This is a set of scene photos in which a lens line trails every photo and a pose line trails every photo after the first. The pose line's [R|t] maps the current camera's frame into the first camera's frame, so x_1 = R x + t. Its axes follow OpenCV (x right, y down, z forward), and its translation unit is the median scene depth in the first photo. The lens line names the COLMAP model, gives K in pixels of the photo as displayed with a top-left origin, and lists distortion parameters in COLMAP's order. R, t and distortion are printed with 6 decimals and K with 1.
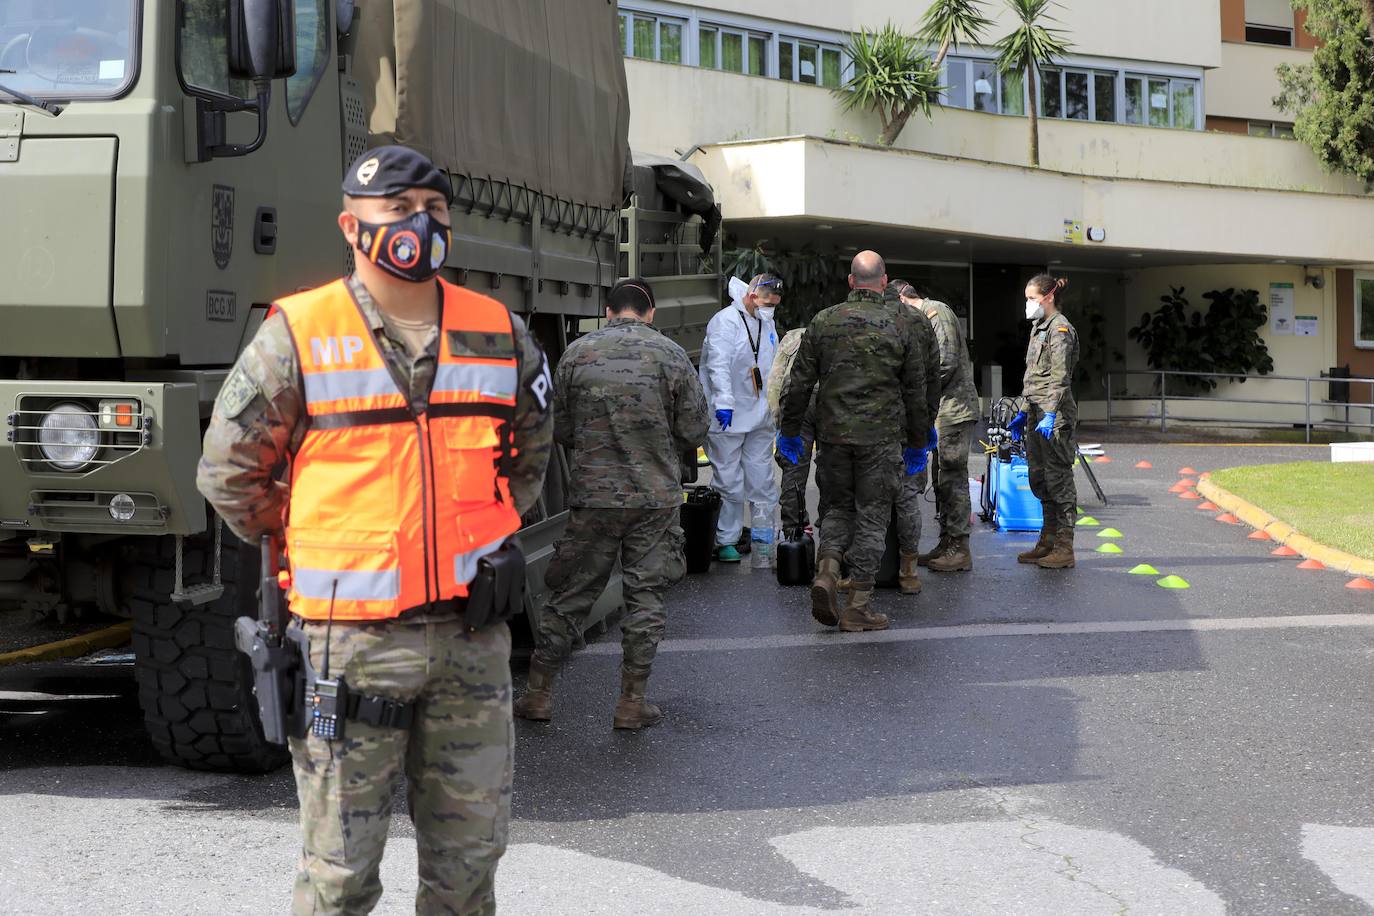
lens RADIAL K [[2827.7, 0, 687.0], [0, 2827.7, 458.0], [0, 0, 1]] dist [-0.394508, 0.162542]
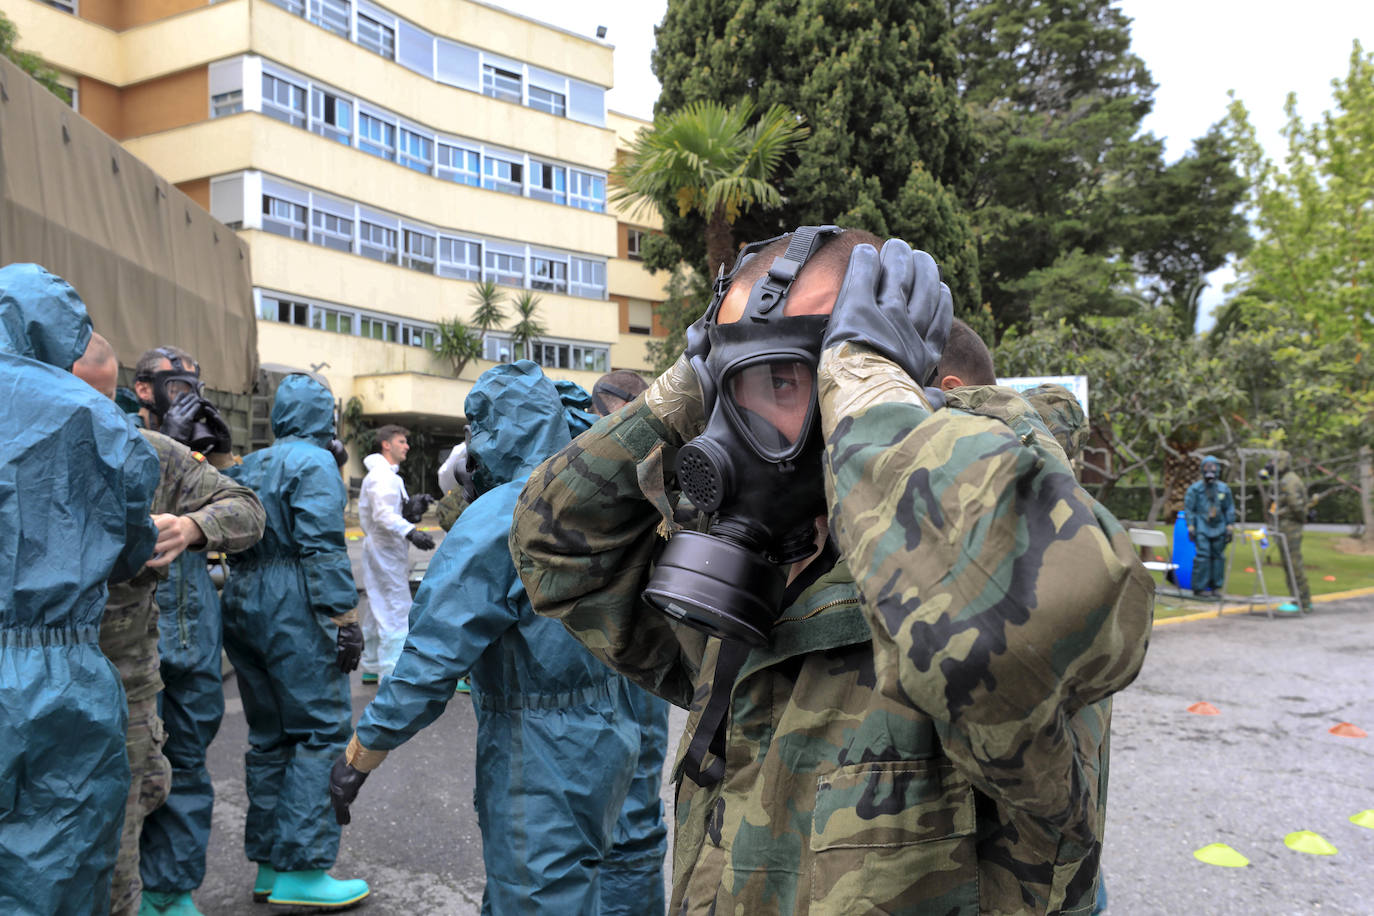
lens RADIAL K [[1194.3, 0, 687.0], [0, 1194.3, 458.0], [0, 0, 1]] dist [0.027176, 0.008727]
pose [[0.968097, -0.002014, 0.250568, 0.016034], [0.015262, 0.998585, -0.050939, -0.006846], [-0.250111, 0.053138, 0.966758, 0.122184]]
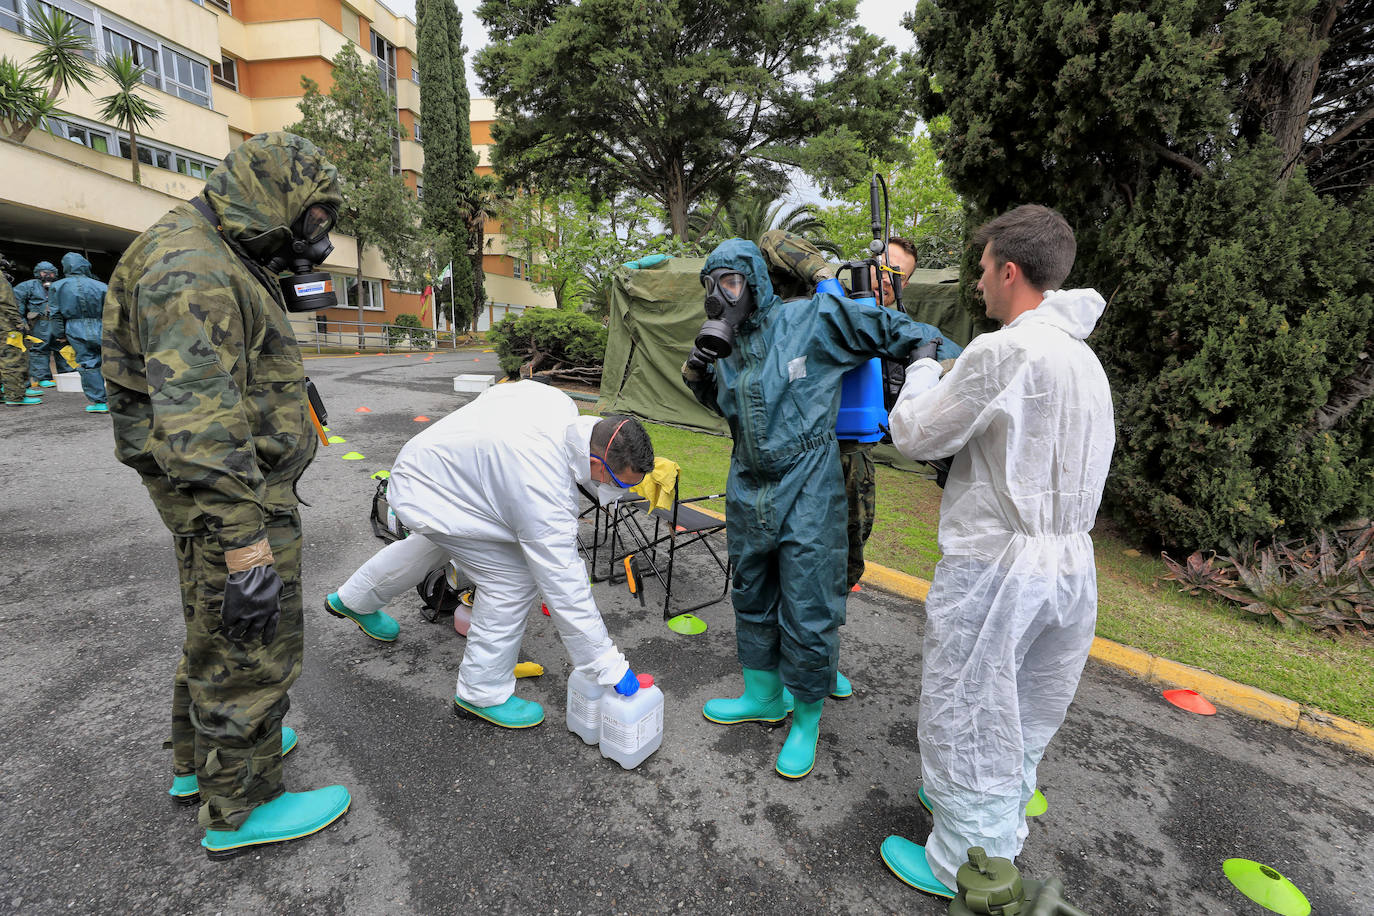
lens RADIAL K [[618.6, 0, 689.9], [0, 618.6, 458.5], [0, 0, 1]] dist [-0.038010, 0.010022]
pose [[0.605277, -0.144892, 0.782717, 0.019998], [-0.020659, 0.980104, 0.197407, -0.025425], [-0.795747, -0.135656, 0.590241, 0.515432]]
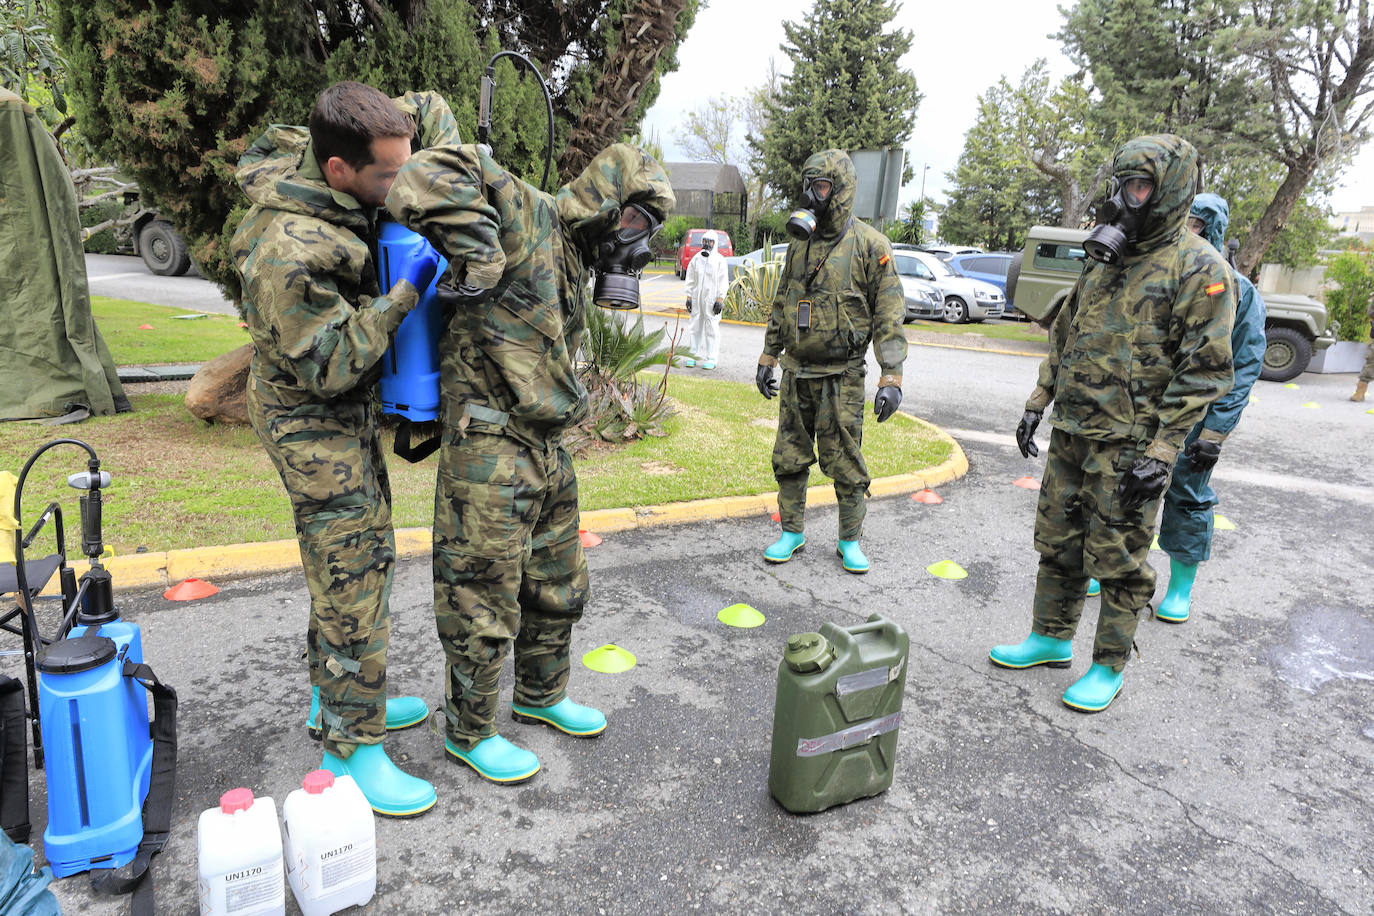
lens RADIAL K [[861.9, 0, 692.1], [0, 861.9, 457.9], [0, 0, 1]] dist [-0.004157, 0.002600]
pose [[-0.551861, -0.246505, 0.796671, 0.012060], [-0.027809, 0.960223, 0.277847, -0.026523], [-0.833472, 0.131178, -0.536765, 0.553298]]
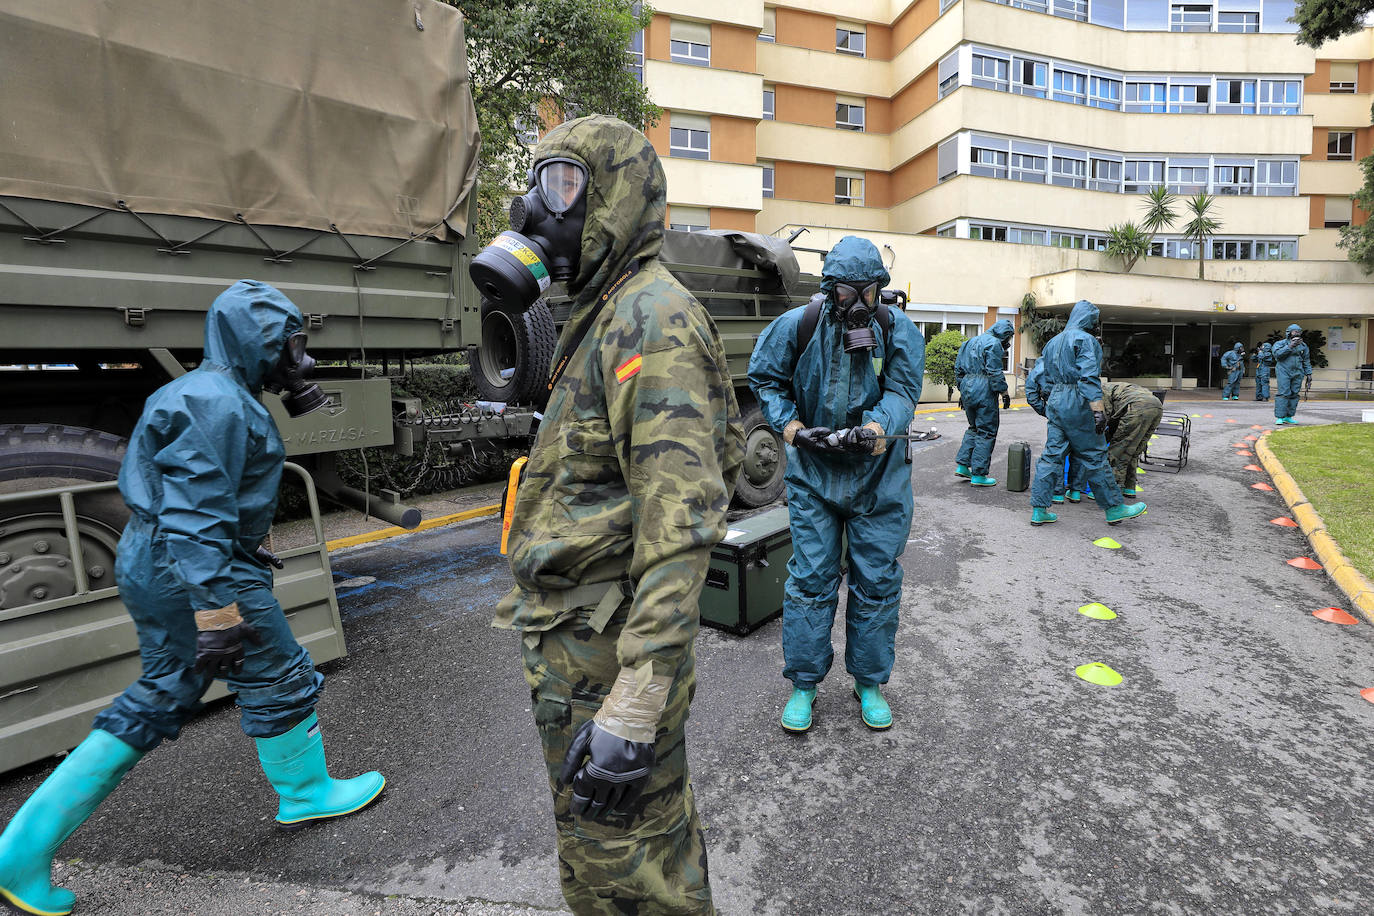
lens RADIAL K [[678.6, 0, 741.8], [0, 678.6, 424.5], [0, 0, 1]] dist [-0.045863, 0.014098]
pose [[0.866826, 0.035044, -0.497377, 0.072709], [-0.005945, 0.998183, 0.059969, -0.014528], [0.498575, -0.049026, 0.865459, 0.324025]]
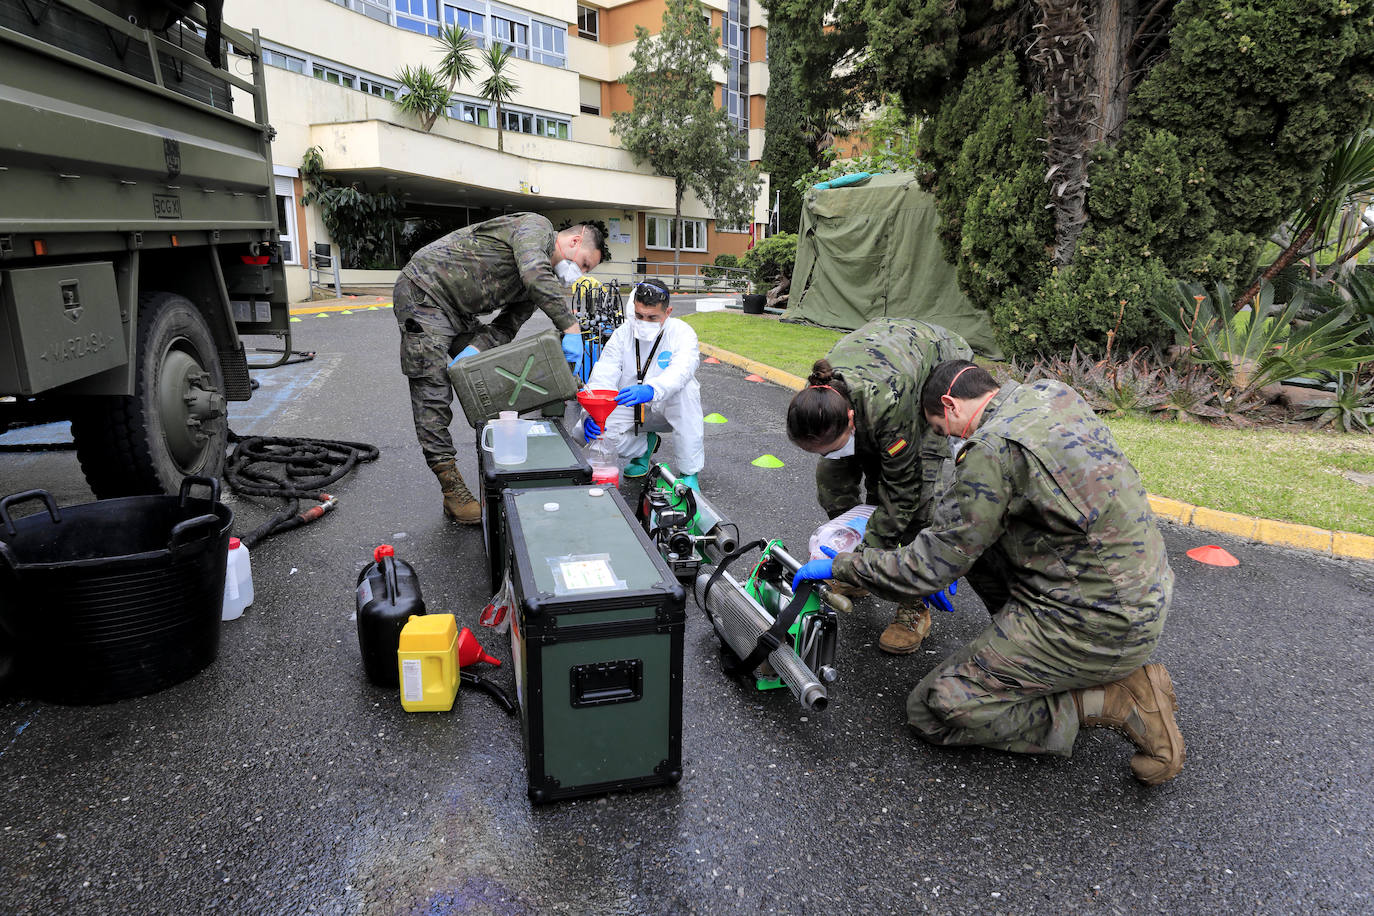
lens RADIAL K [[861.9, 0, 692.1], [0, 861.9, 457.9], [0, 0, 1]] dist [-0.004157, 0.002600]
pose [[0.930548, -0.077059, 0.357969, 0.014405], [0.006507, 0.980931, 0.194248, -0.010045], [-0.366111, -0.178428, 0.913305, 0.356463]]
